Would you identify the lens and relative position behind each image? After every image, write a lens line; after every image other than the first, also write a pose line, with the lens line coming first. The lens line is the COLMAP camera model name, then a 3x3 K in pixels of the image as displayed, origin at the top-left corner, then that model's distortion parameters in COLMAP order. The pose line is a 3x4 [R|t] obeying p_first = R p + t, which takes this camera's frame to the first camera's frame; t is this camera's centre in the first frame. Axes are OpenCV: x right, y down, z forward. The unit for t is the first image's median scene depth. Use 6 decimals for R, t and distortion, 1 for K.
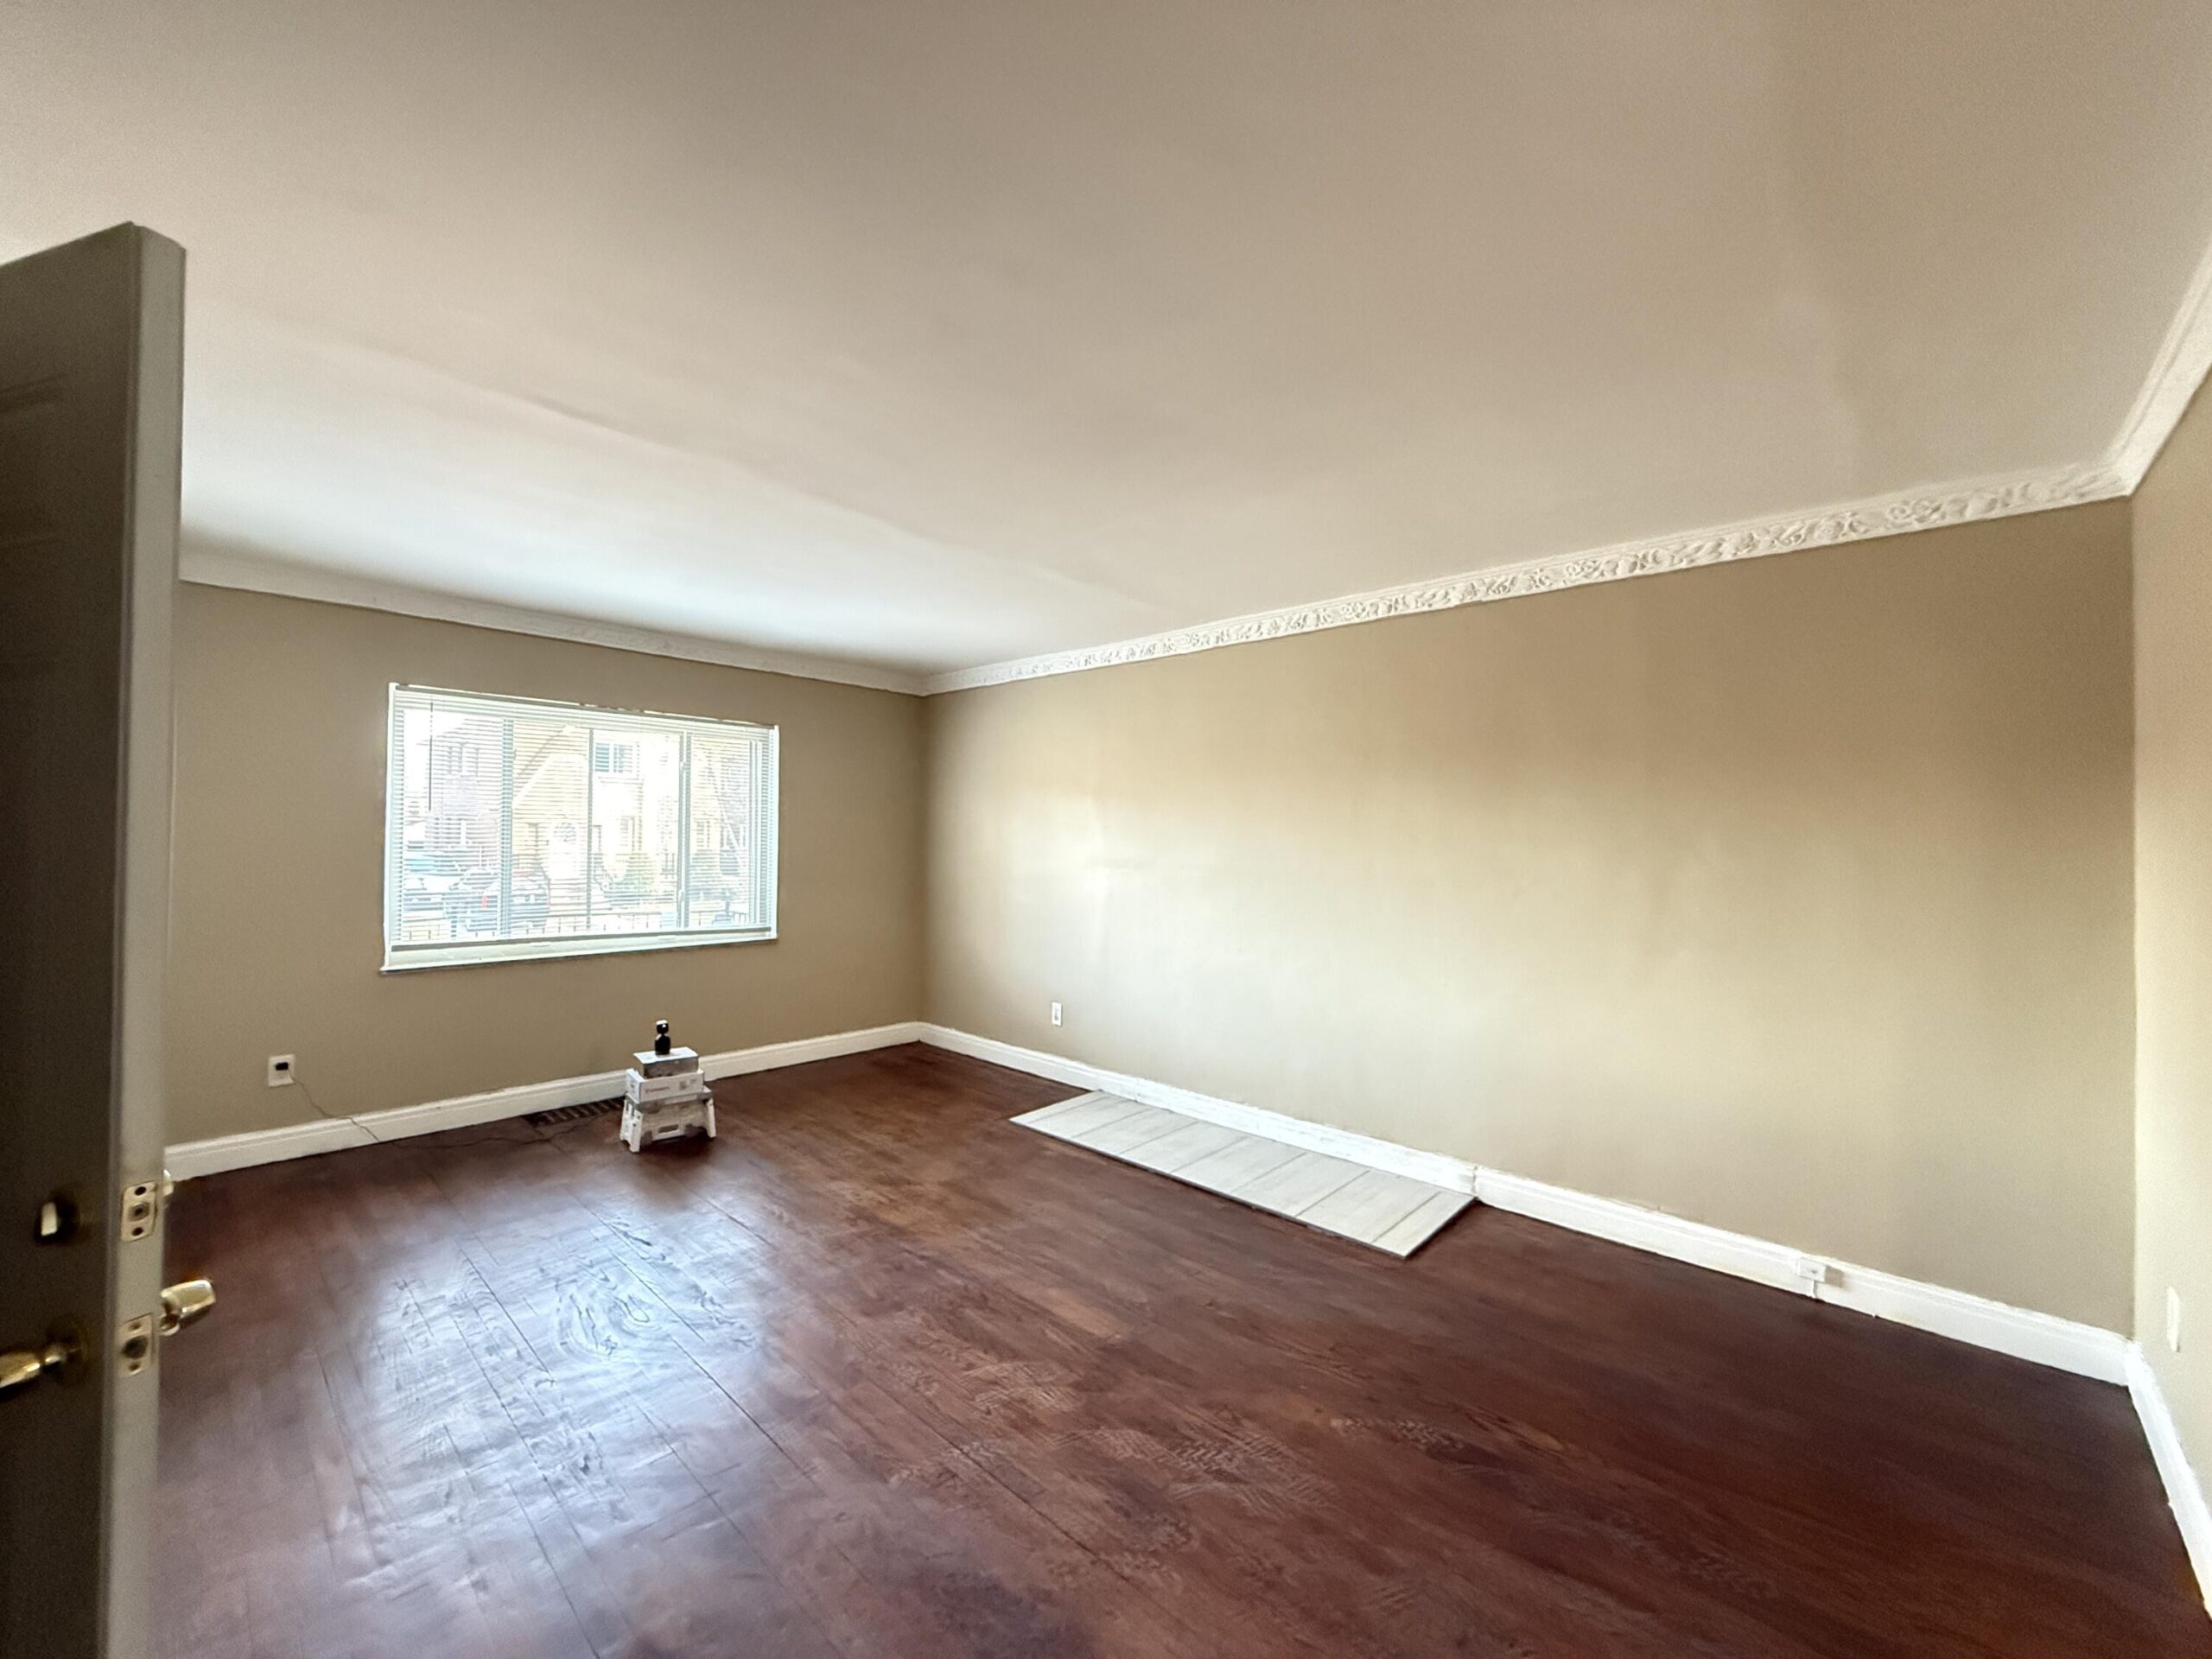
lens RADIAL K [[880.5, 0, 1102.8], [0, 880.5, 841.4], [0, 0, 1]] dist [-0.000112, 0.000088]
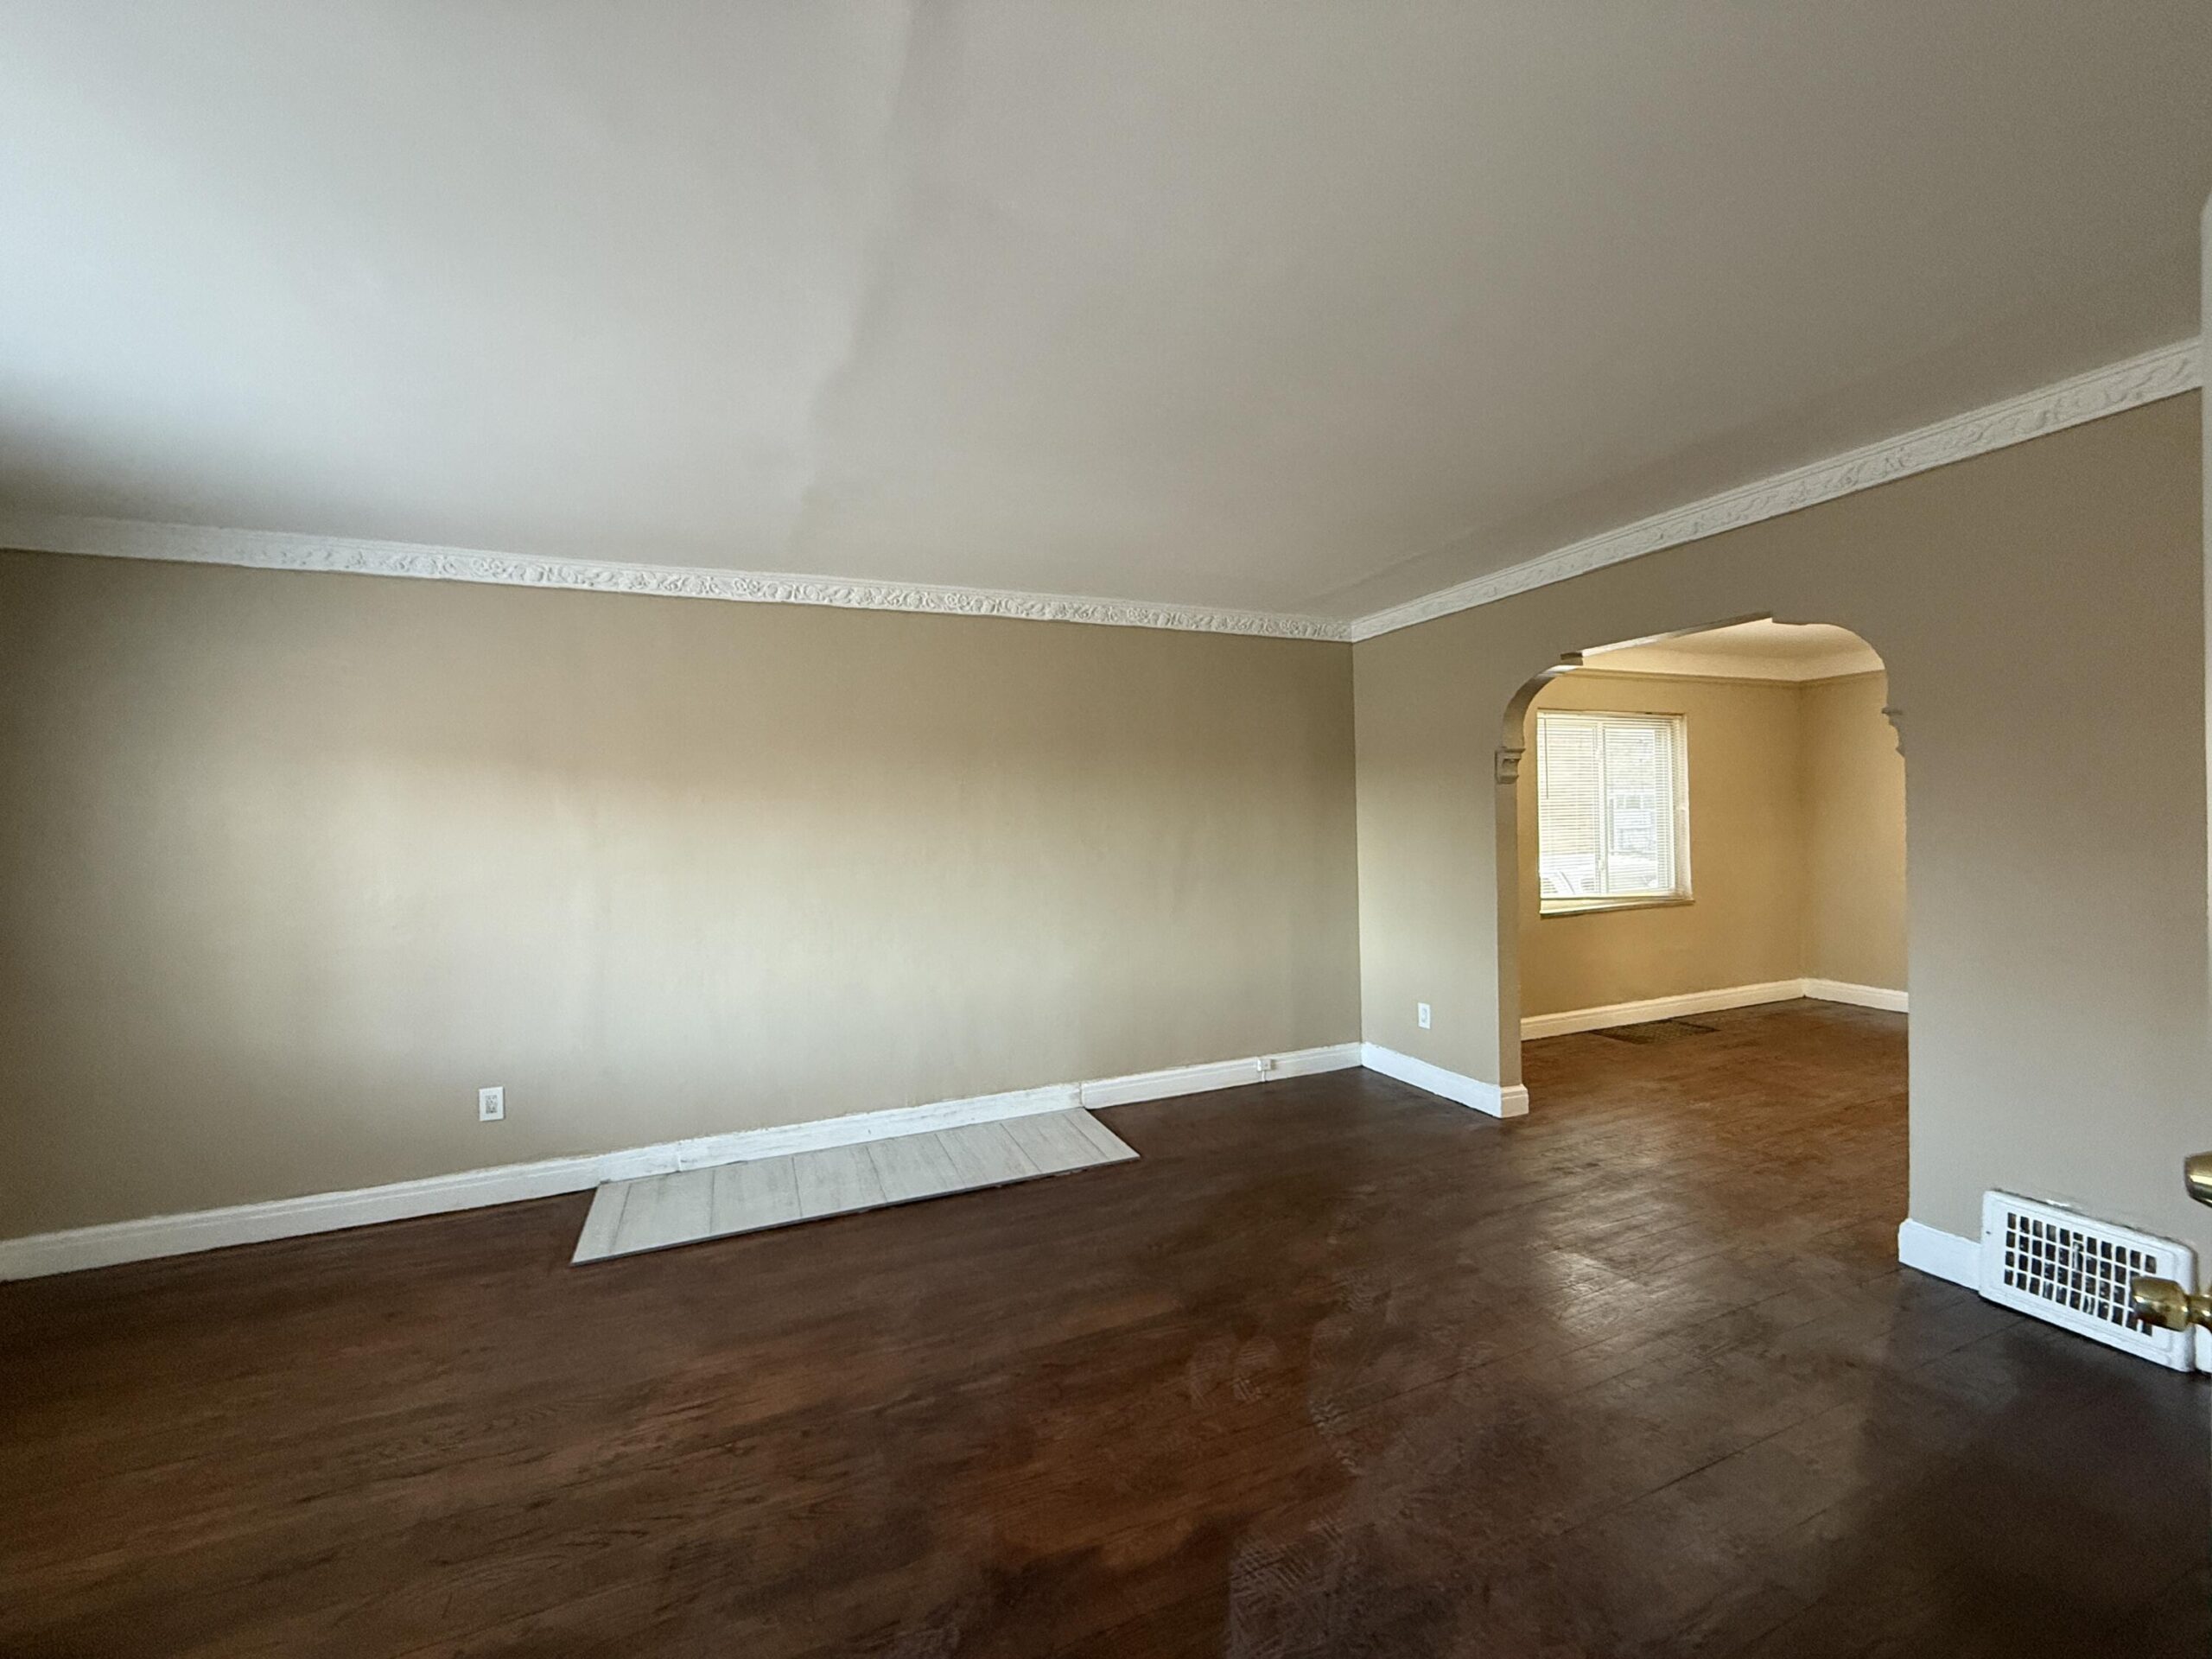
lens RADIAL K [[880.5, 0, 1104.1], [0, 880.5, 828.7], [0, 0, 1]] dist [-0.000112, 0.000088]
pose [[0.410856, -0.032590, 0.911118, -0.623768], [0.033873, 0.999217, 0.020467, -0.007925], [-0.911071, 0.022454, 0.411638, 0.427513]]
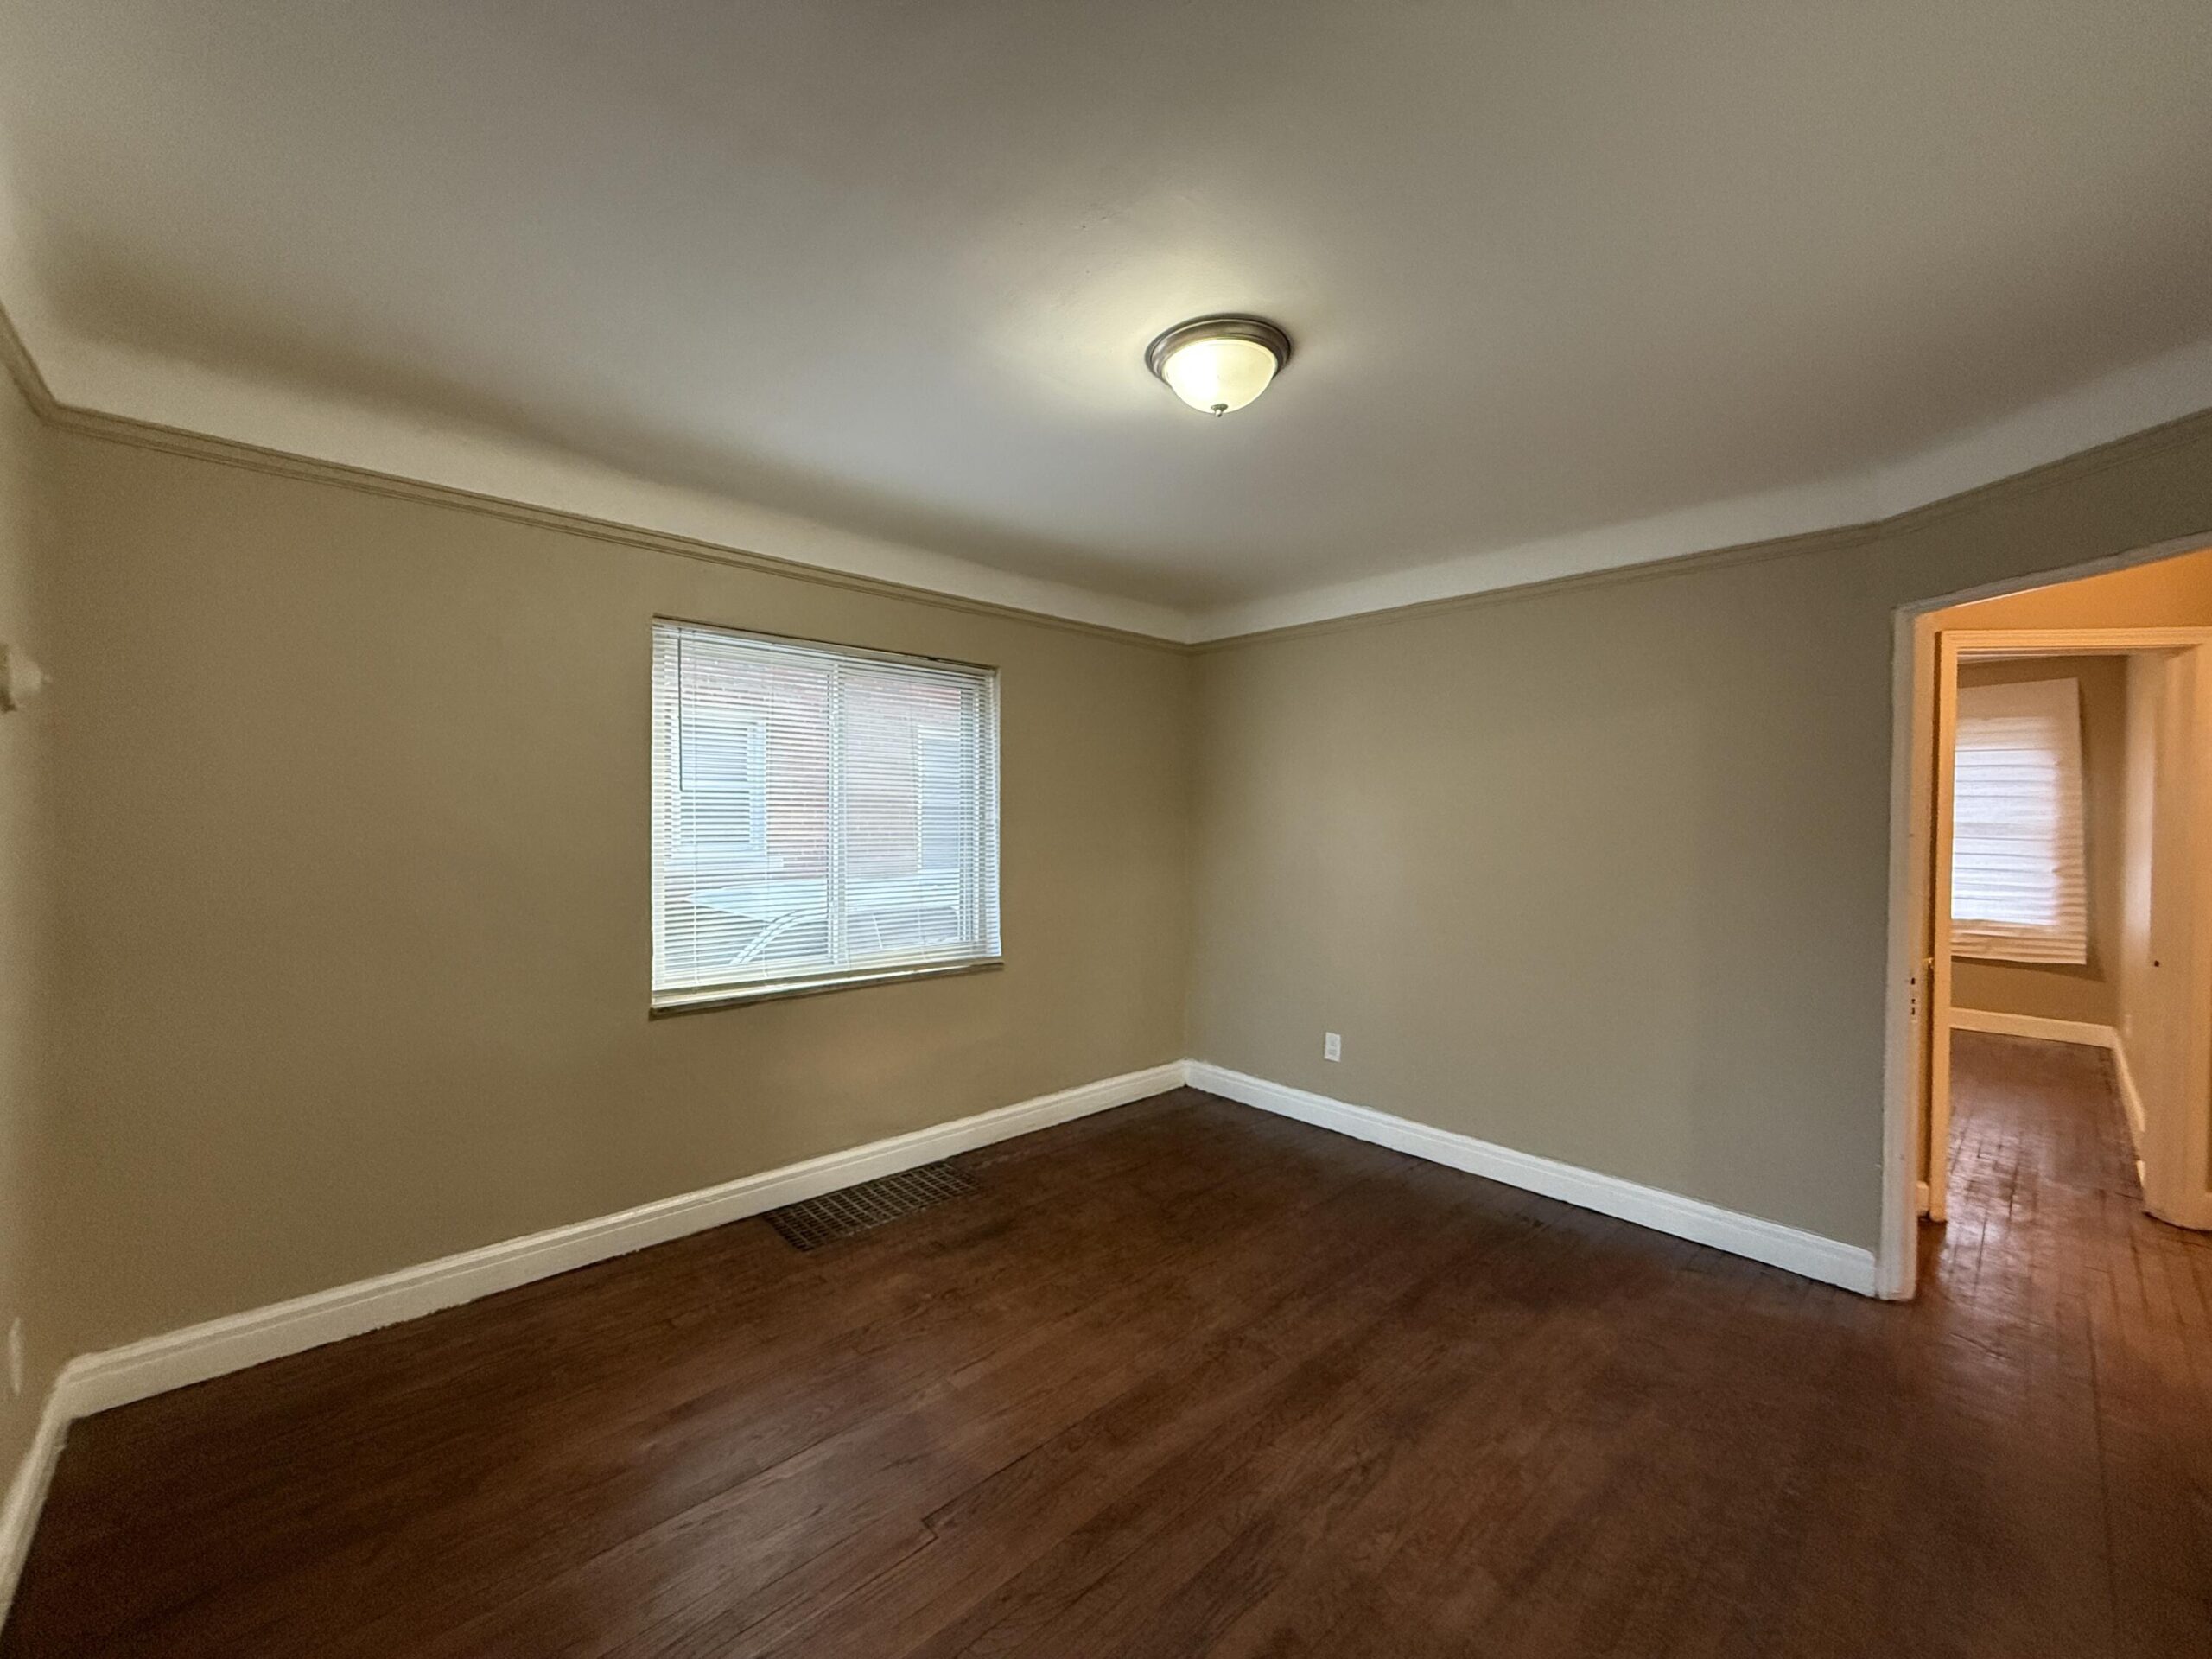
lens RADIAL K [[880.5, 0, 1097.2], [0, 880.5, 833.8], [0, 0, 1]] dist [-0.000112, 0.000088]
pose [[0.068614, -0.026769, 0.997284, 0.268805], [0.004009, 0.999639, 0.026556, 0.016855], [-0.997635, 0.002176, 0.068697, -0.062963]]
